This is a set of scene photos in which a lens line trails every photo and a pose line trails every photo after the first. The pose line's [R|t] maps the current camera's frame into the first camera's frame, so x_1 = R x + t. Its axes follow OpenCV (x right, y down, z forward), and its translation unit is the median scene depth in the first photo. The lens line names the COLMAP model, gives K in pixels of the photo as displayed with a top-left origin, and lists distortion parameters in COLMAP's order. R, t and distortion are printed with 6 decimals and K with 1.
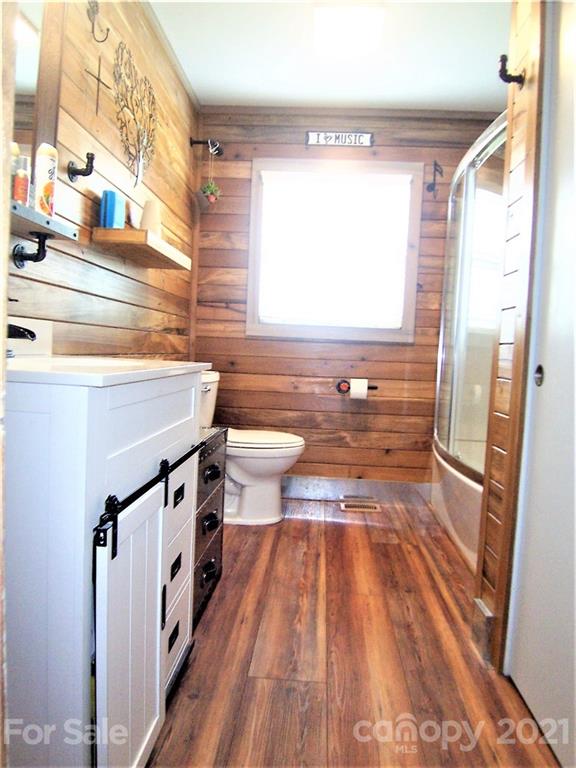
lens RADIAL K [[521.2, 0, 288.0], [0, 521.2, 384.0], [0, 0, 1]] dist [-0.019260, -0.033270]
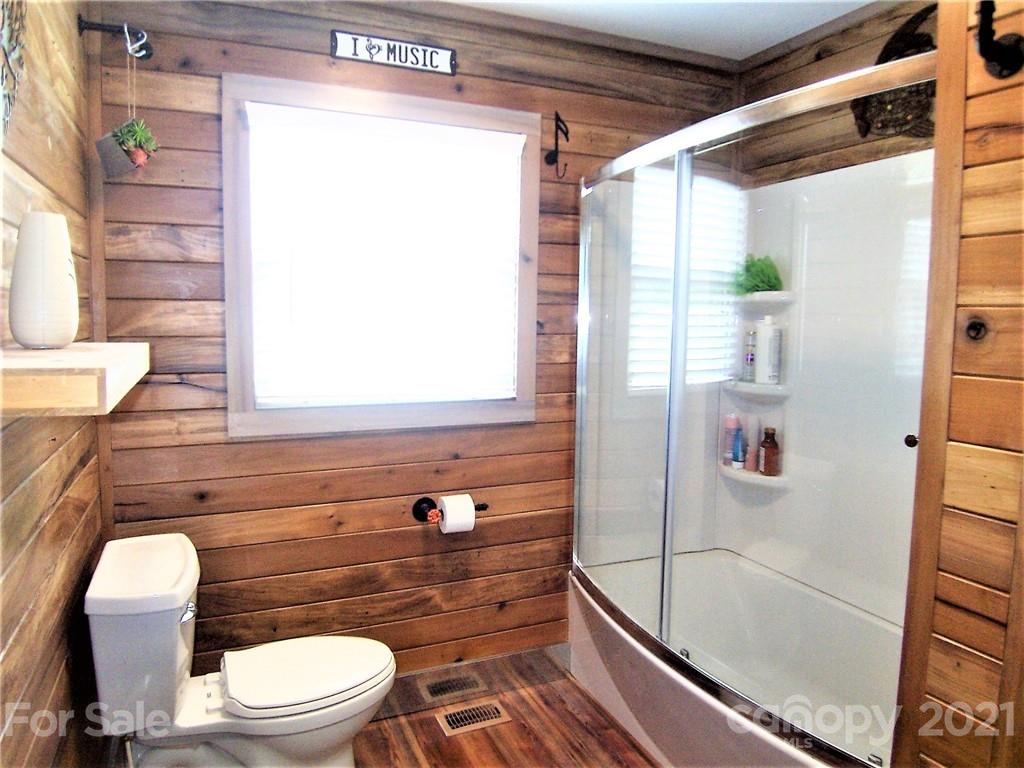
lens RADIAL K [[691.5, 0, 506.2], [0, 691.5, 379.7], [0, 0, 1]] dist [0.002008, -0.063901]
pose [[0.893825, -0.075814, 0.441960, -0.135435], [0.059102, 0.996923, 0.051484, -0.171161], [-0.444503, -0.019897, 0.895556, 0.314861]]
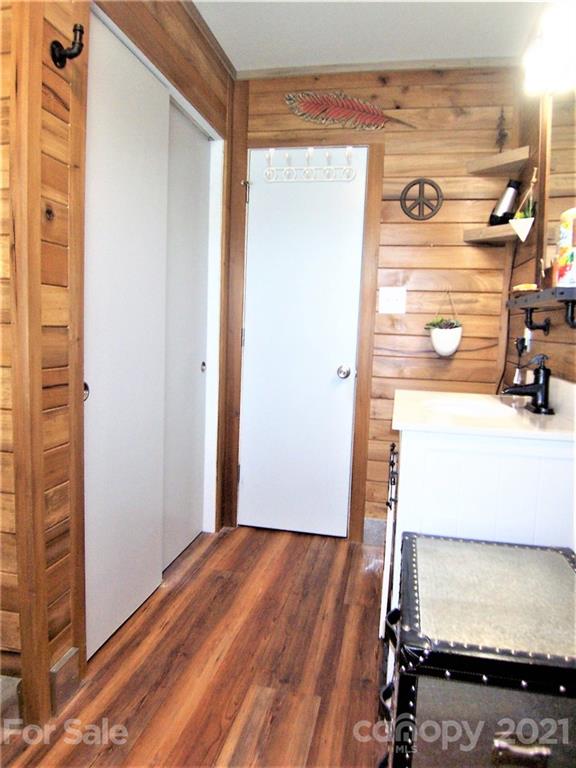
lens RADIAL K [[518.7, 0, 288.0], [0, 518.7, 384.0], [0, 0, 1]] dist [0.002008, -0.063901]
pose [[-0.985761, -0.098398, 0.136356, -0.042500], [-0.071888, 0.979677, 0.187257, -0.122731], [-0.152011, 0.174788, -0.972801, 0.904140]]
